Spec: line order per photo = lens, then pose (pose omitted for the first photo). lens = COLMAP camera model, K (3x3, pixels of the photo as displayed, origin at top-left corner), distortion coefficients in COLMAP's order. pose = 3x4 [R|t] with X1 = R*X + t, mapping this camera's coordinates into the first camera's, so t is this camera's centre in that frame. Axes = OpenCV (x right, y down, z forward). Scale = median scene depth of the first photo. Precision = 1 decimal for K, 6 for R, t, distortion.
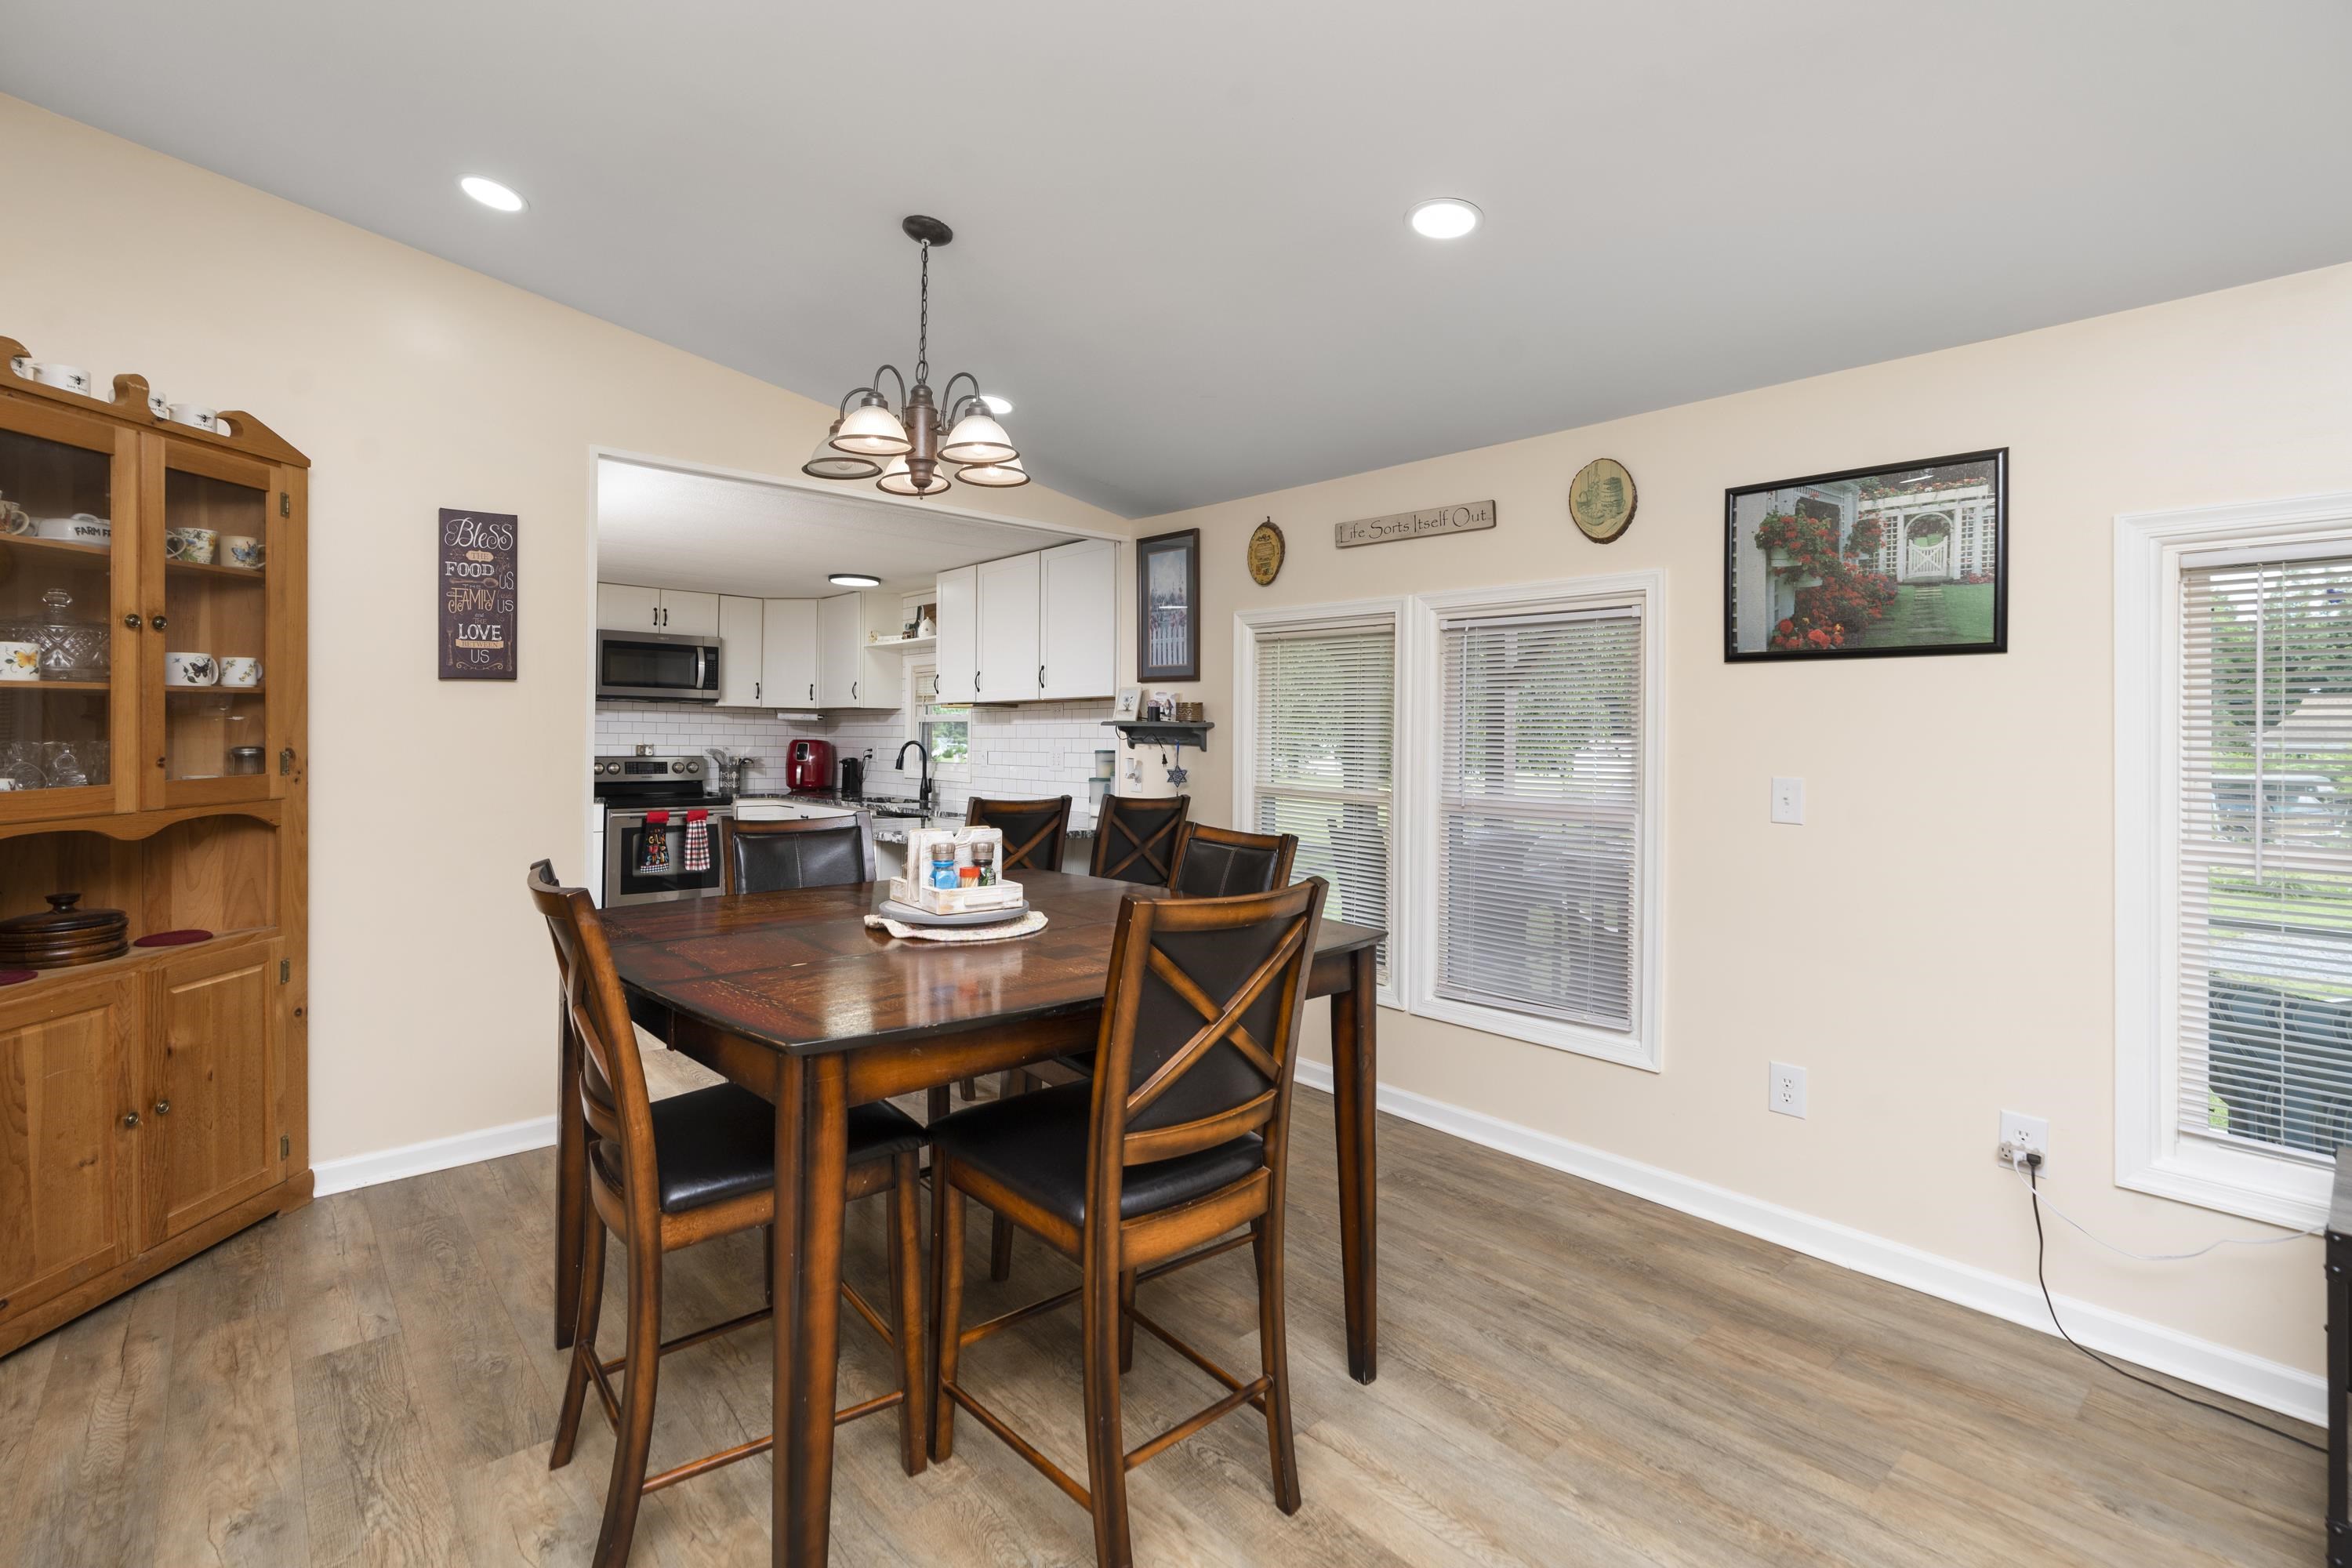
lens RADIAL K [[1077.4, 0, 1142.6], [0, 1077.4, 727.9], [0, 0, 1]] dist [-0.007847, 0.001813]
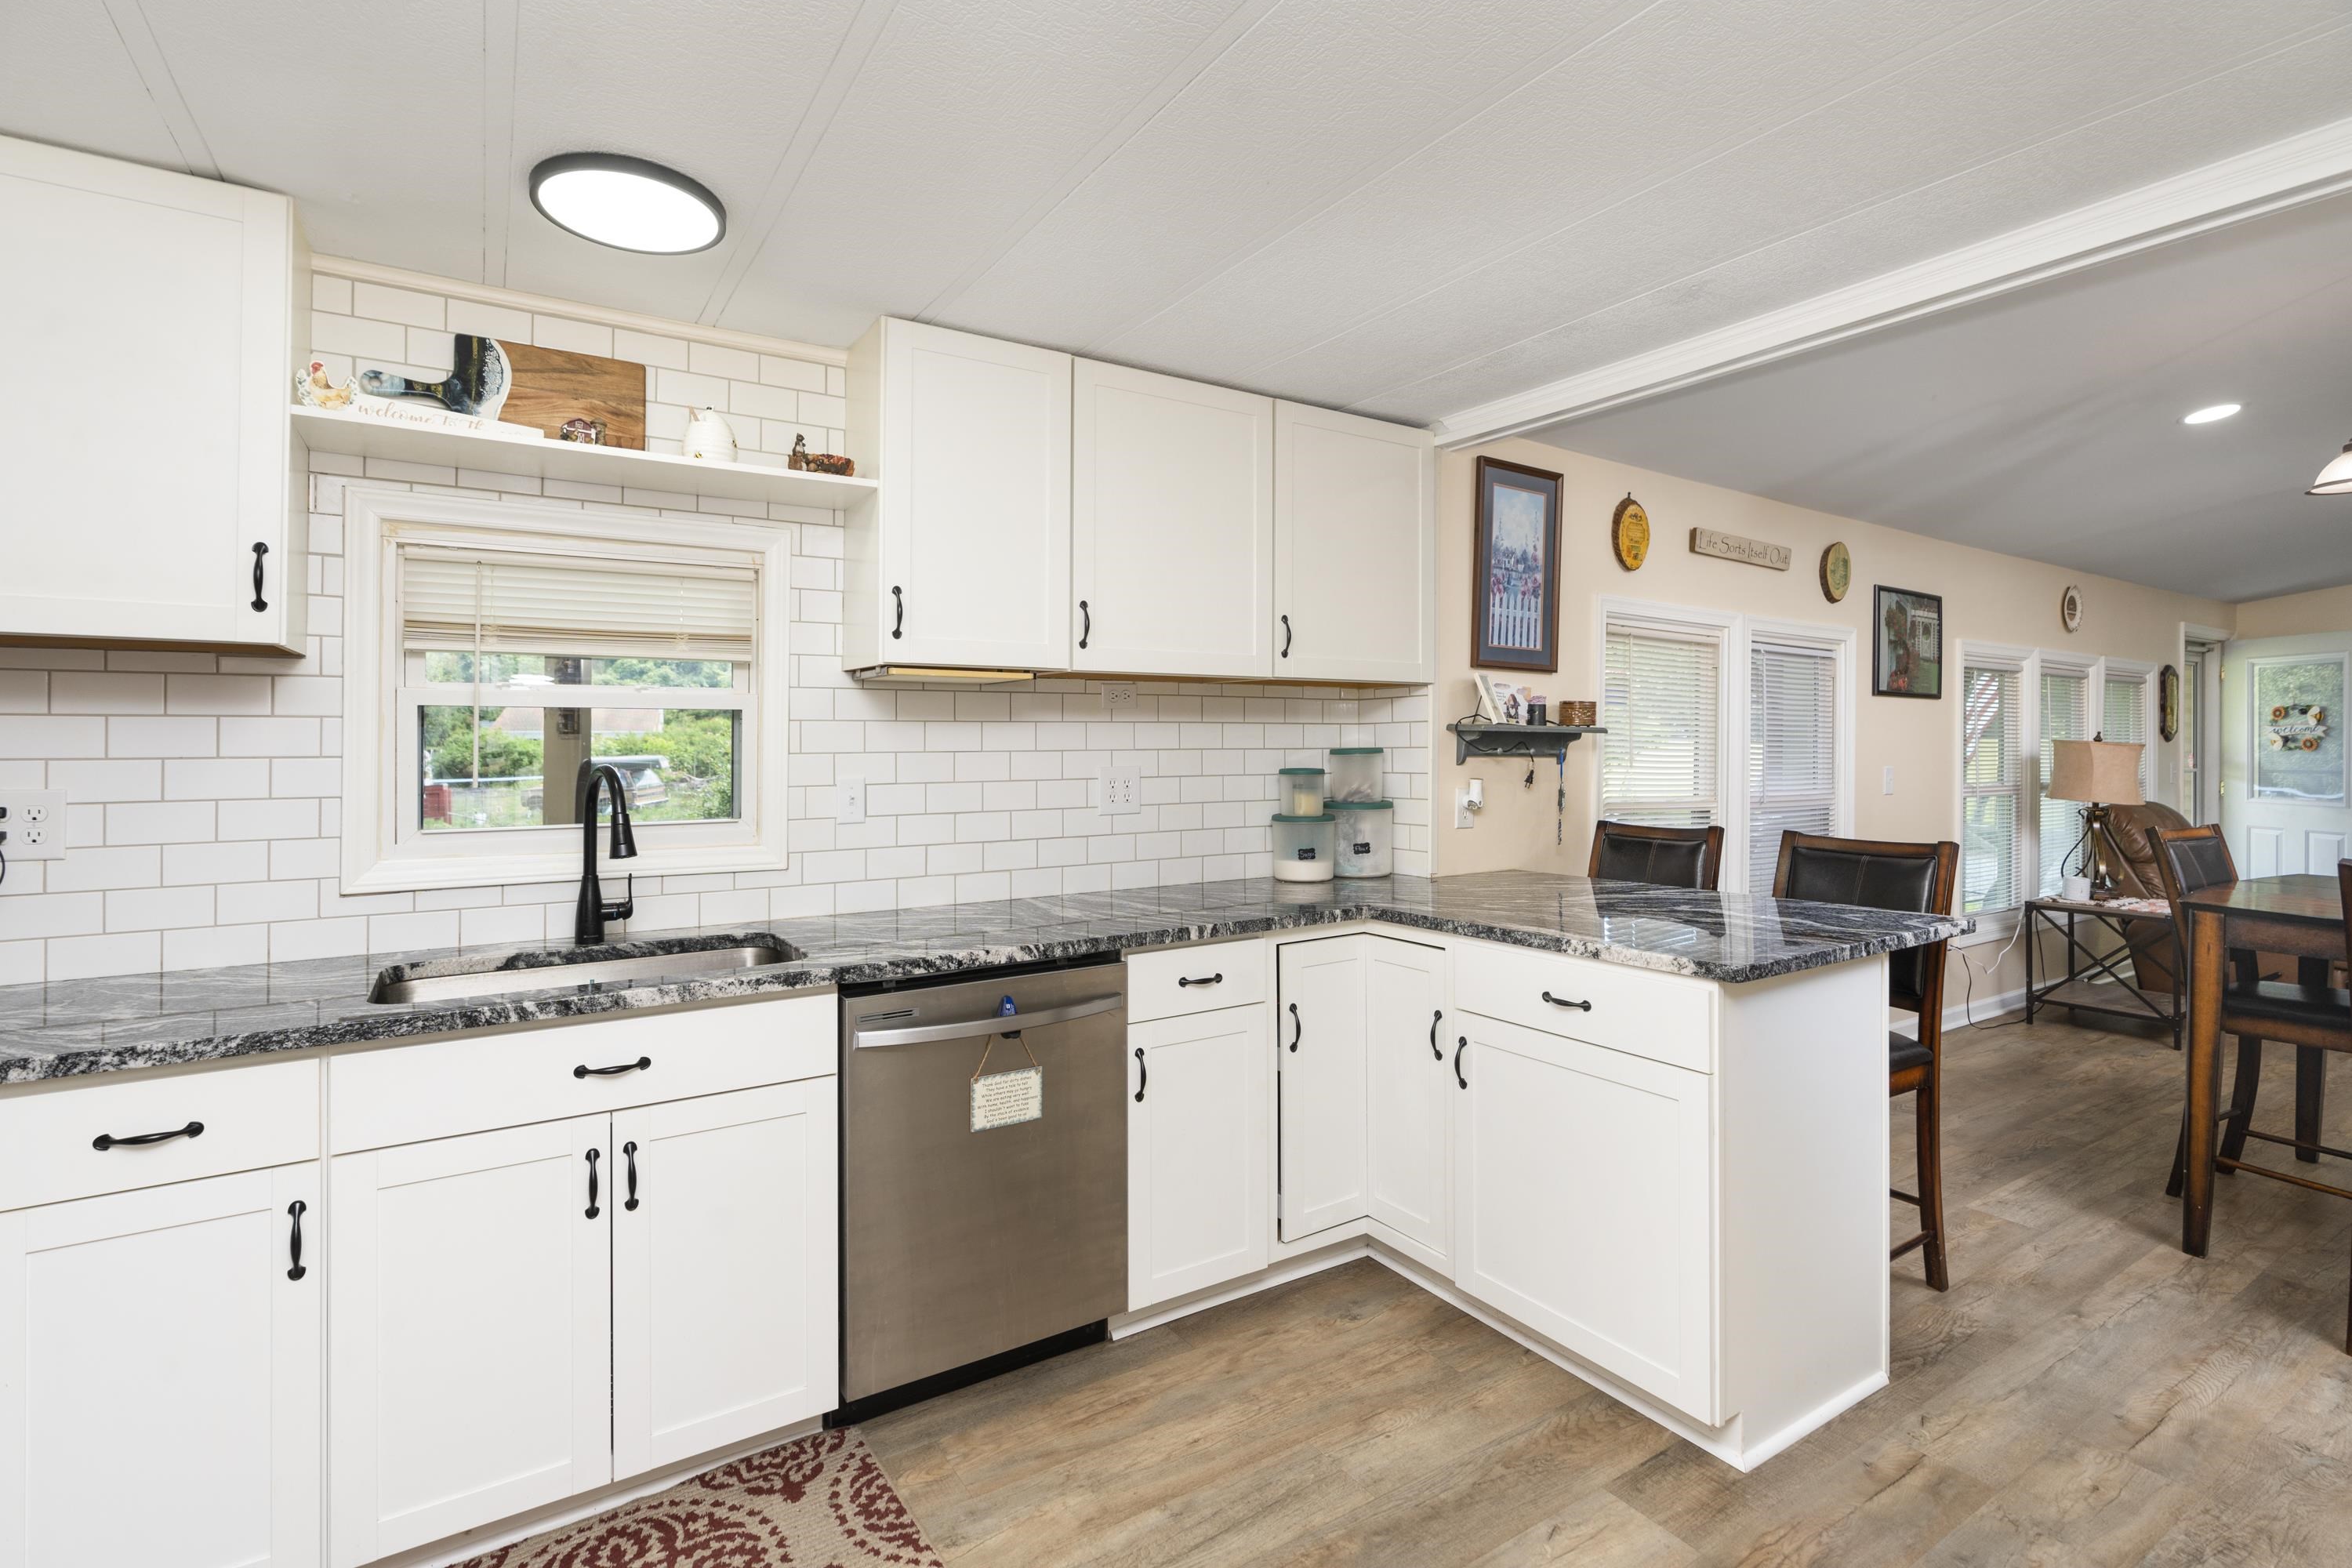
lens RADIAL K [[1077.4, 0, 1170.3], [0, 1077.4, 740.6], [0, 0, 1]] dist [-0.007847, 0.001813]
pose [[0.129130, -0.011491, 0.991561, -0.788506], [-0.012581, 0.999833, 0.013225, 0.000971], [-0.991548, -0.014183, 0.128964, 1.127044]]
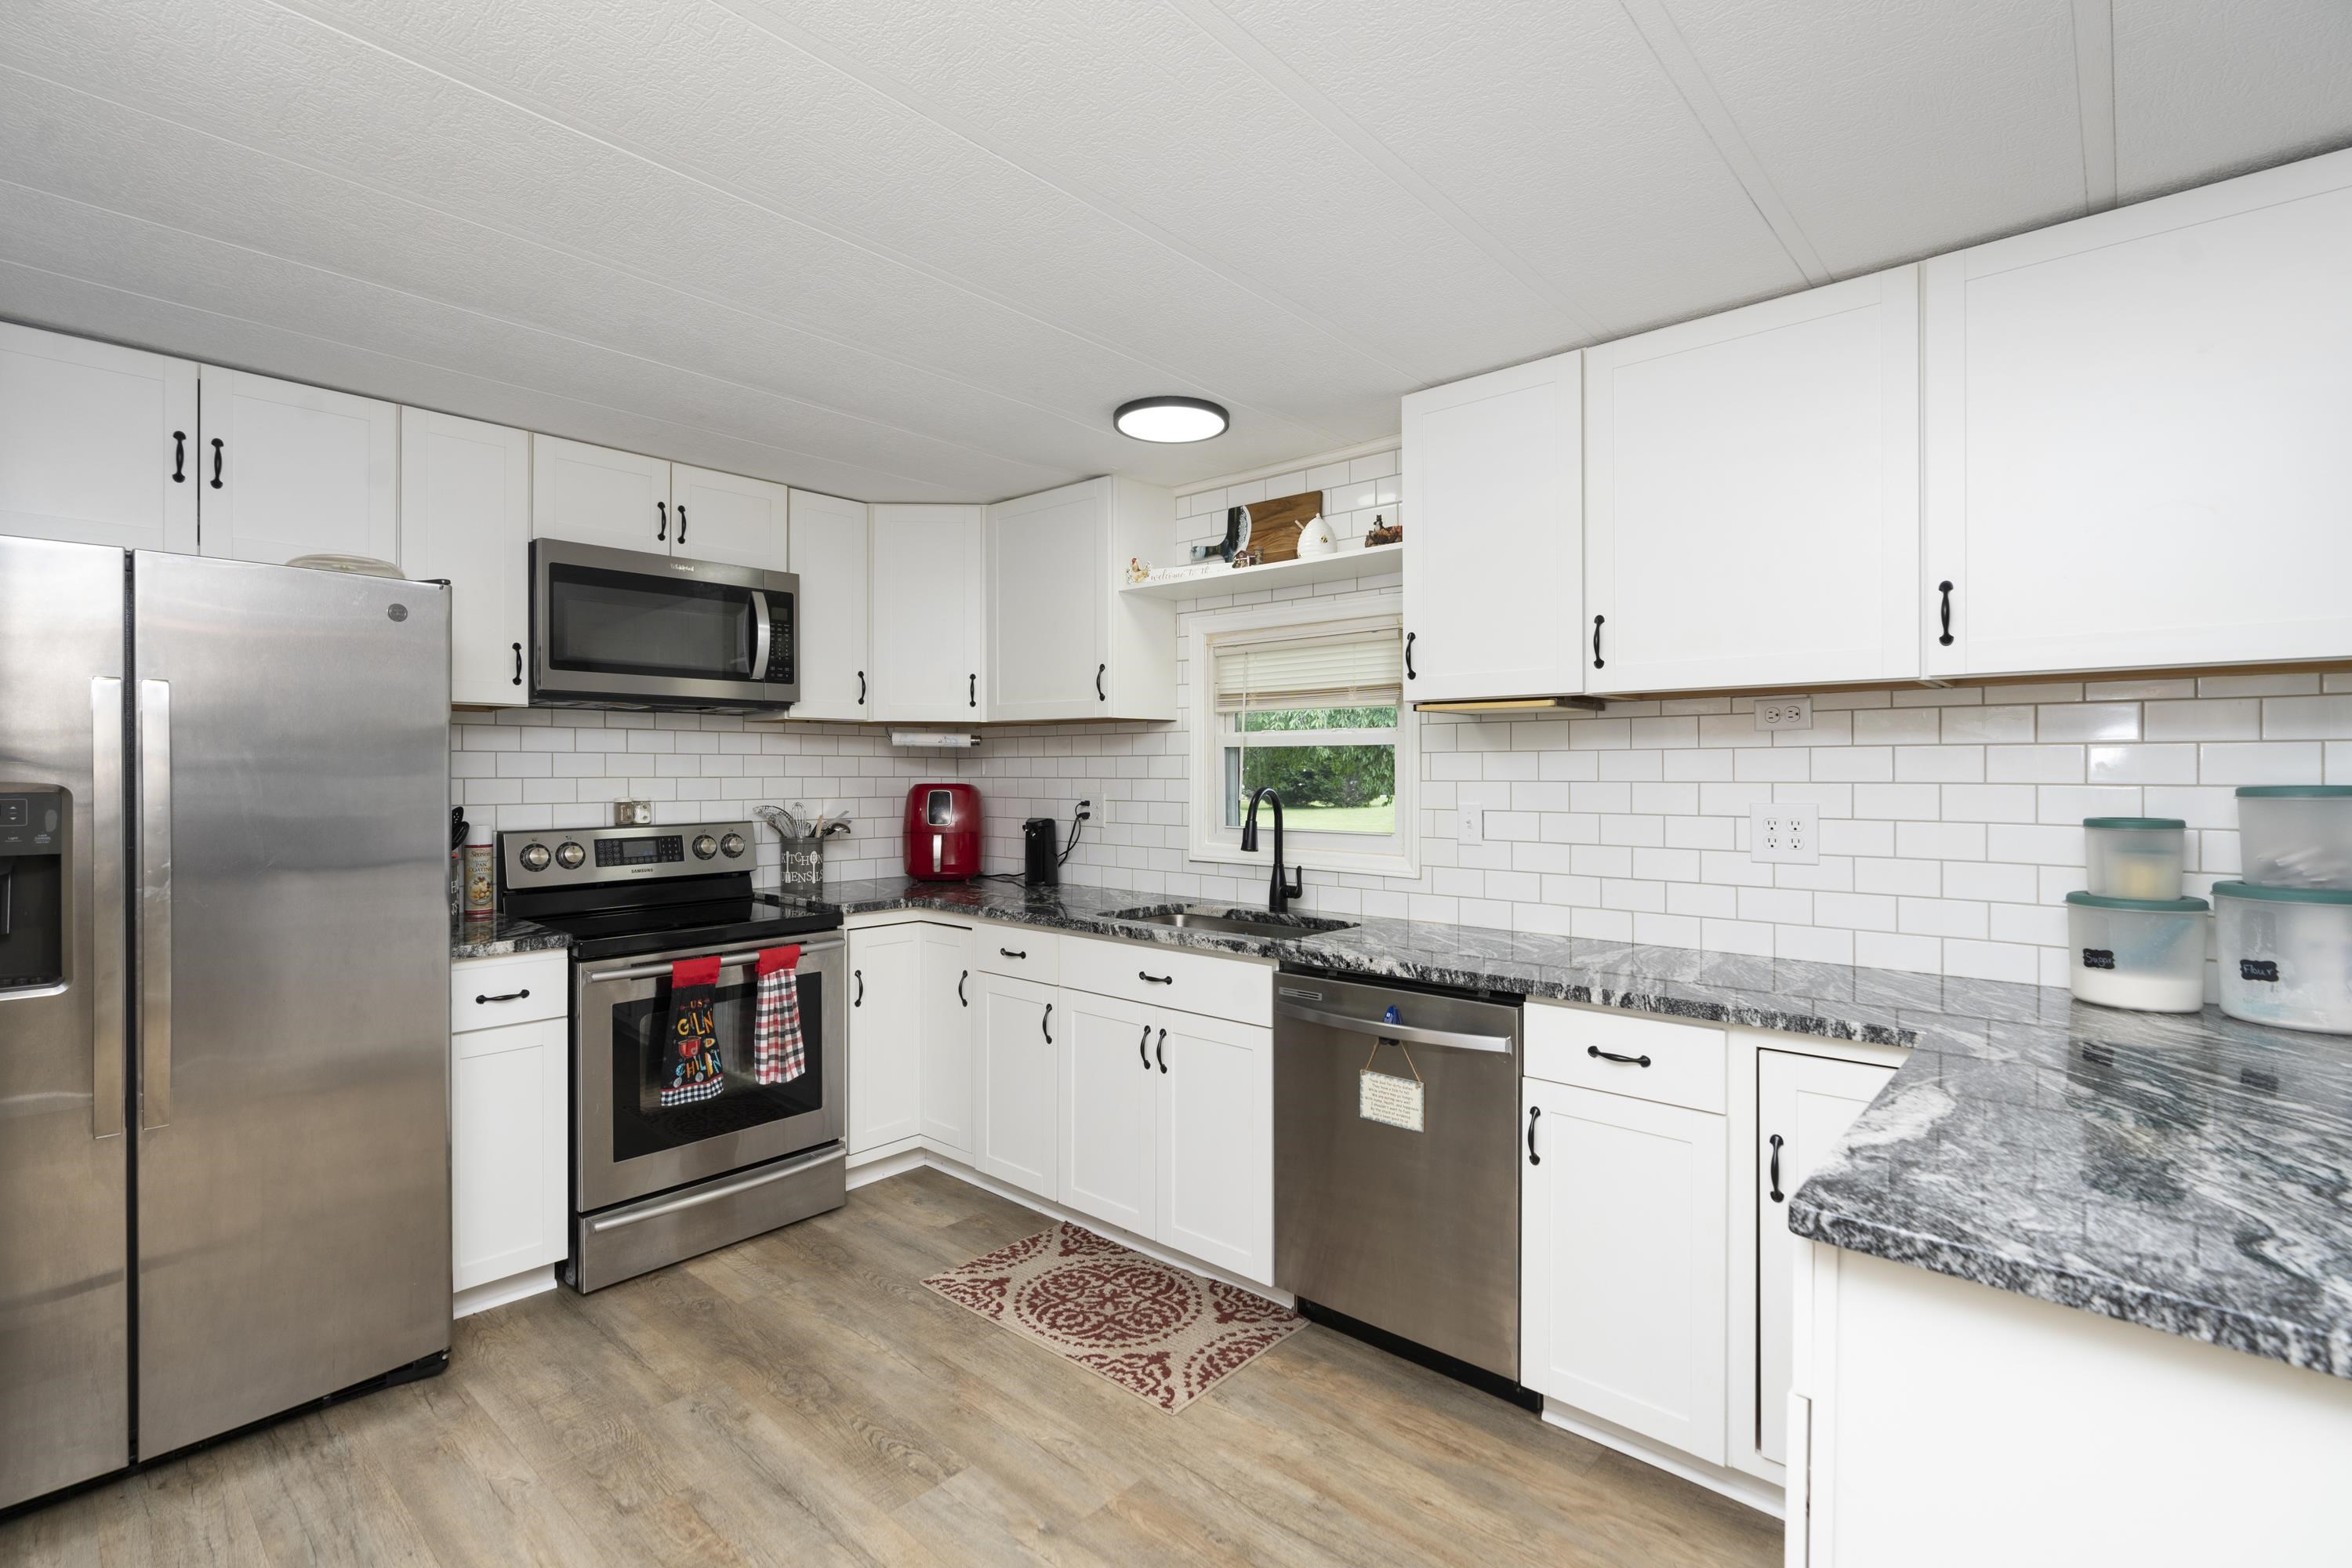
lens RADIAL K [[1077.4, 0, 1173.3], [0, 1077.4, 776.8], [0, 0, 1]] dist [-0.007847, 0.001813]
pose [[0.988954, -0.011942, 0.147742, -0.299471], [0.008408, 0.999664, 0.024516, -0.004560], [-0.147985, -0.023003, 0.988722, 0.504108]]
